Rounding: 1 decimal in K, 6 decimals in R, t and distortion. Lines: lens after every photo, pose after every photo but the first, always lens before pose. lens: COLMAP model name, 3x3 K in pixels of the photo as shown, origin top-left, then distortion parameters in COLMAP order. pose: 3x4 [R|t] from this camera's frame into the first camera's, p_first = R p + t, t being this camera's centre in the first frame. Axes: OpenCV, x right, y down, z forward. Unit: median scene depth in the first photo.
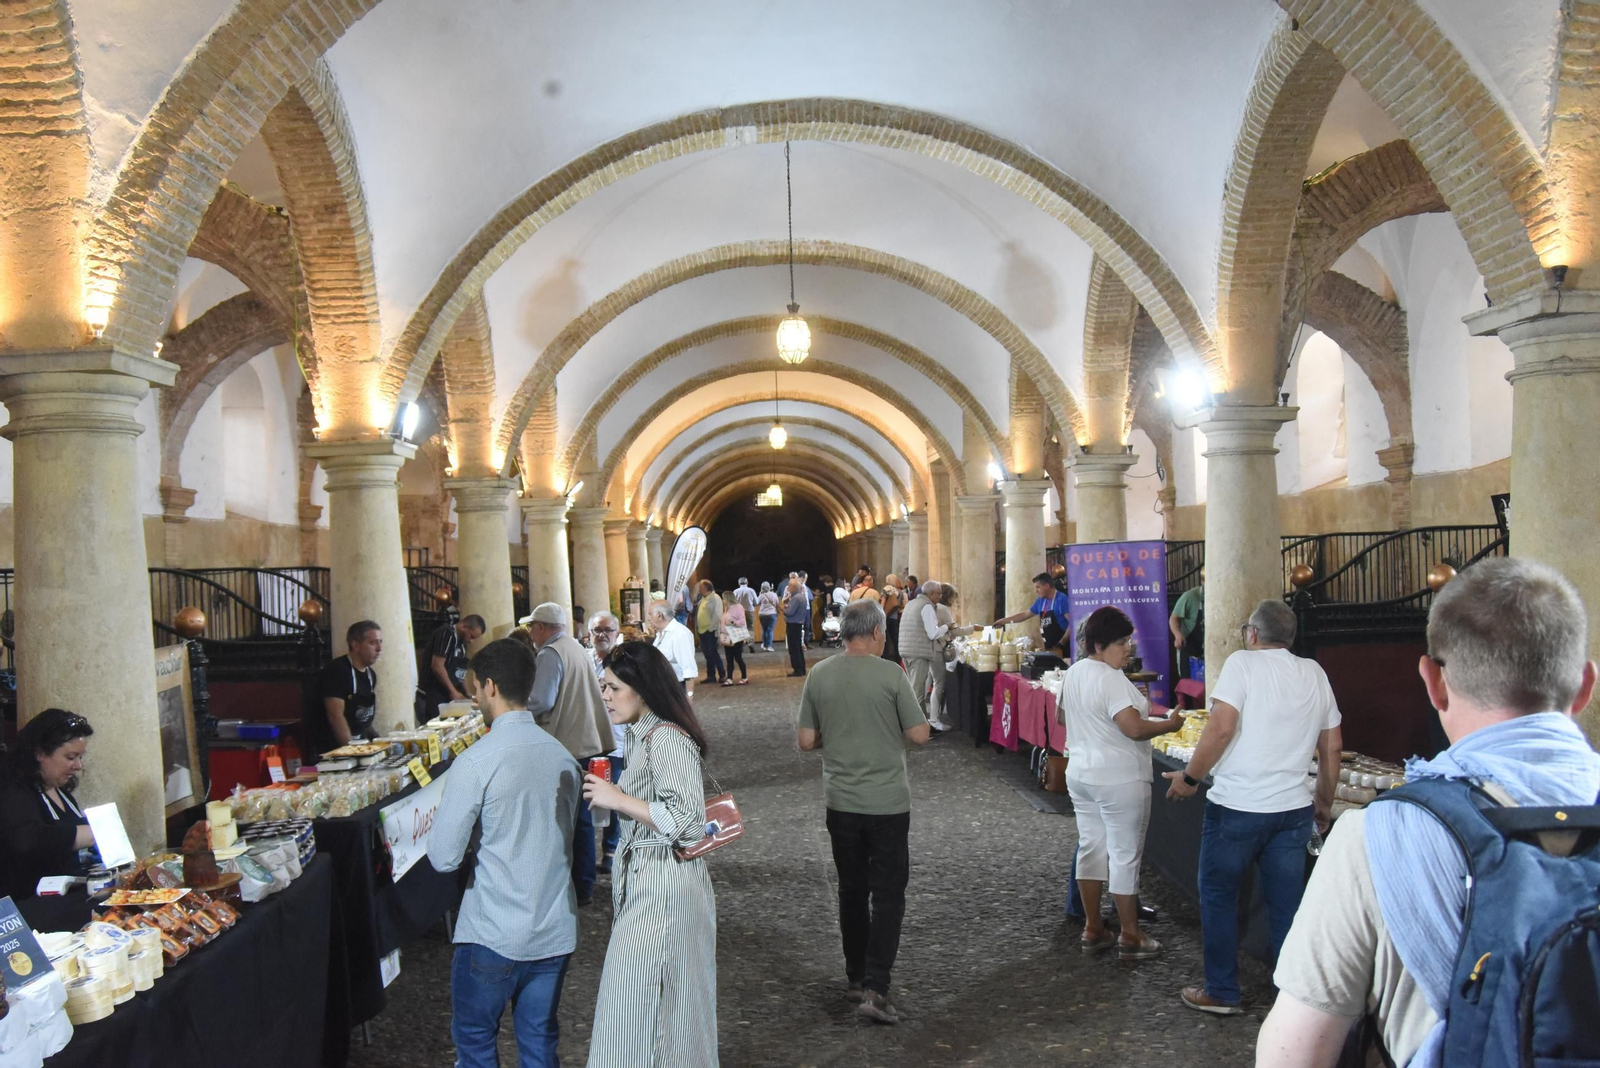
lens RADIAL K [[1471.6, 0, 792.2], [0, 1471.6, 542.3], [0, 0, 1]] dist [-0.123431, 0.142202]
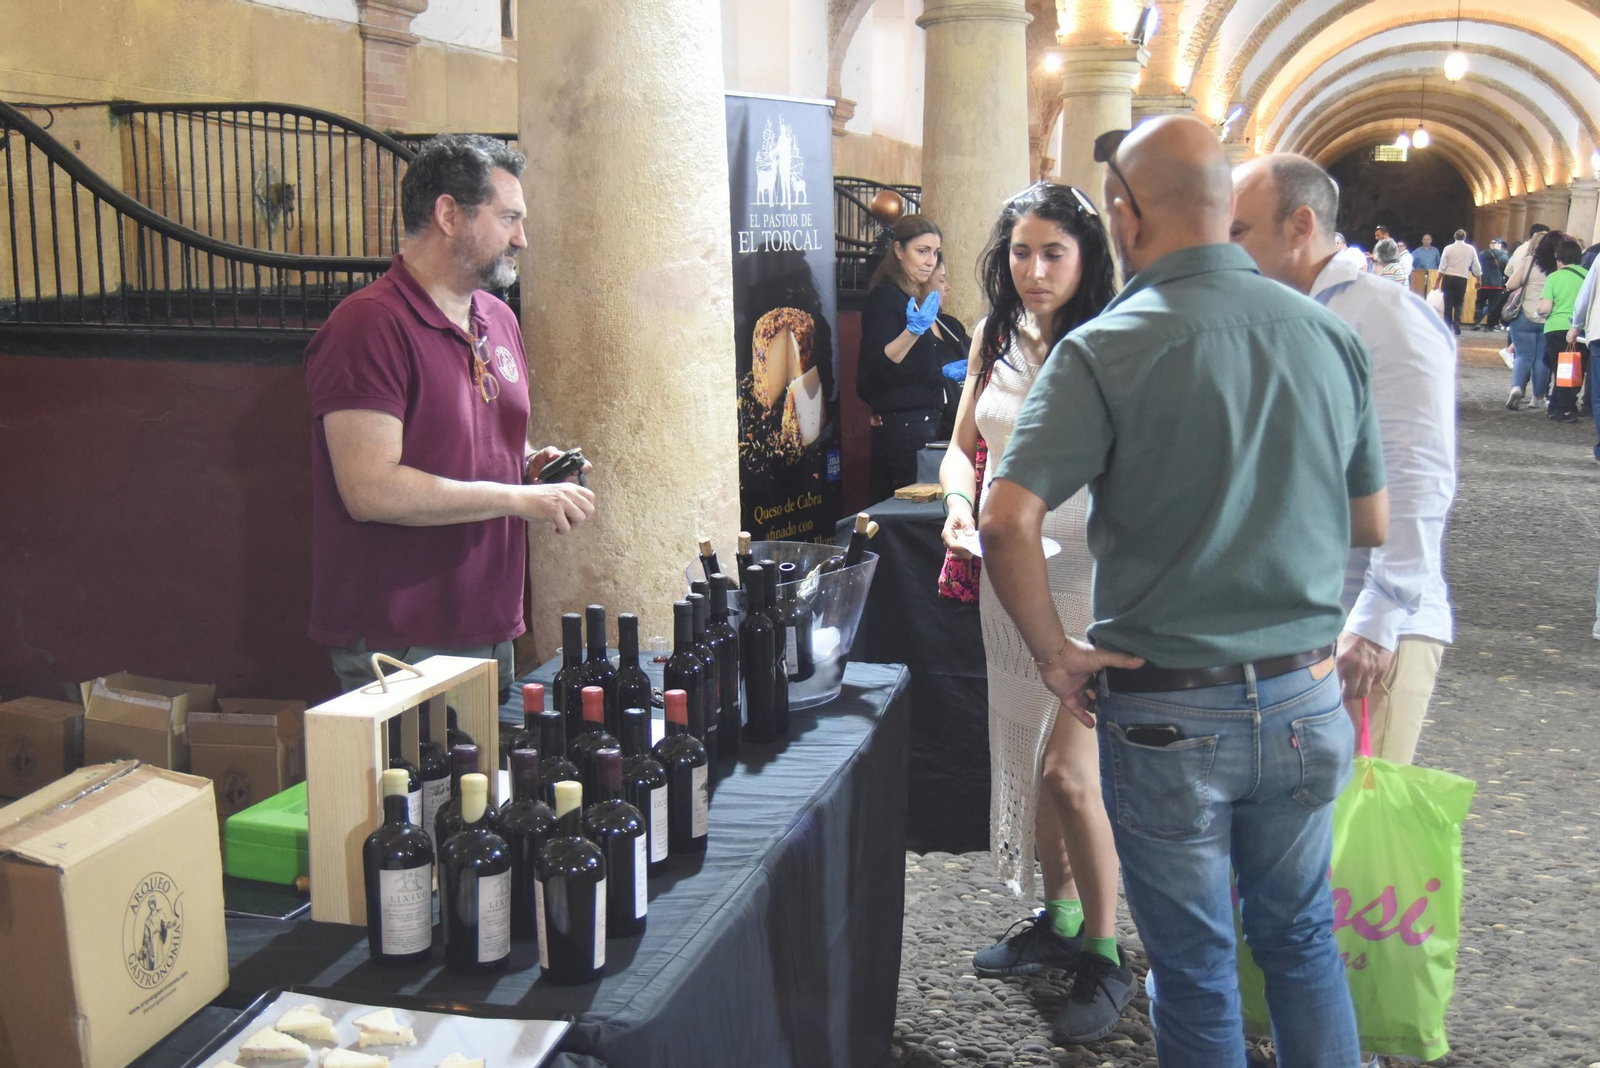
lens RADIAL K [[1798.5, 0, 796.5], [0, 1798.5, 576.5], [0, 0, 1]] dist [-0.129627, 0.225193]
pose [[0.950142, 0.097053, -0.296329, -0.070752], [-0.034666, 0.977315, 0.208935, 0.026871], [0.309885, -0.188246, 0.931952, -0.185002]]
